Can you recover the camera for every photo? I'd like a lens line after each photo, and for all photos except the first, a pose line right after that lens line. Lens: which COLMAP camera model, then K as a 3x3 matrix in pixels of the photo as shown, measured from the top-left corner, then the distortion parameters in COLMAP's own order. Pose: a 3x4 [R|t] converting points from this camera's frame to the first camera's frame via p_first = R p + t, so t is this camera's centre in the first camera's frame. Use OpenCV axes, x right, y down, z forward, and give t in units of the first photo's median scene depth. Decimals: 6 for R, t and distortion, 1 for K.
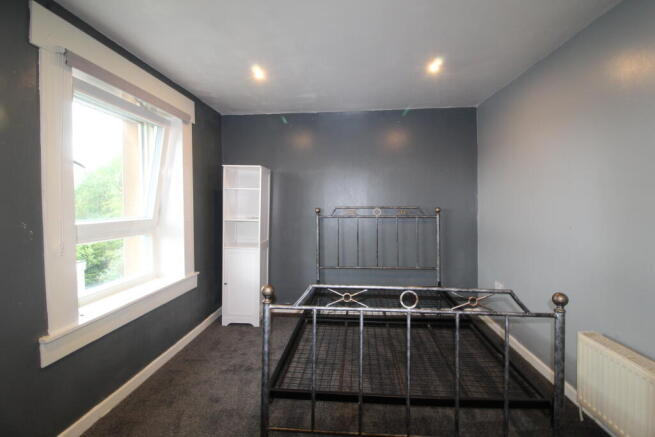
lens RADIAL K [[311.1, 0, 330.5], [0, 311.1, 208.8], [0, 0, 1]] dist [-0.001522, -0.000848]
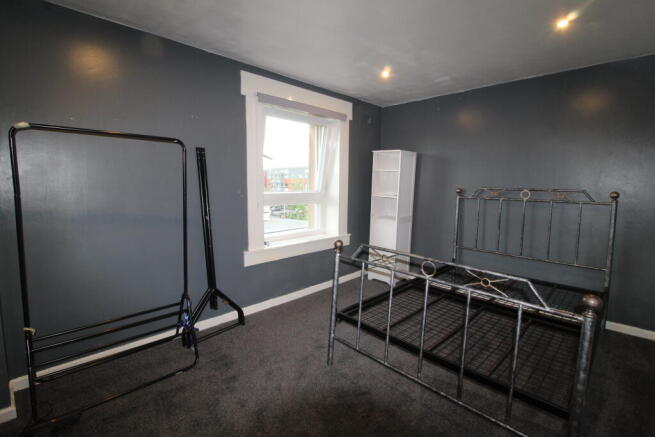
lens RADIAL K [[311.1, 0, 330.5], [0, 311.1, 208.8], [0, 0, 1]] dist [-0.001522, -0.000848]
pose [[0.747436, 0.071193, -0.660508, 0.371635], [-0.027885, 0.996727, 0.075877, -0.001677], [0.663748, -0.038295, 0.746975, -0.037500]]
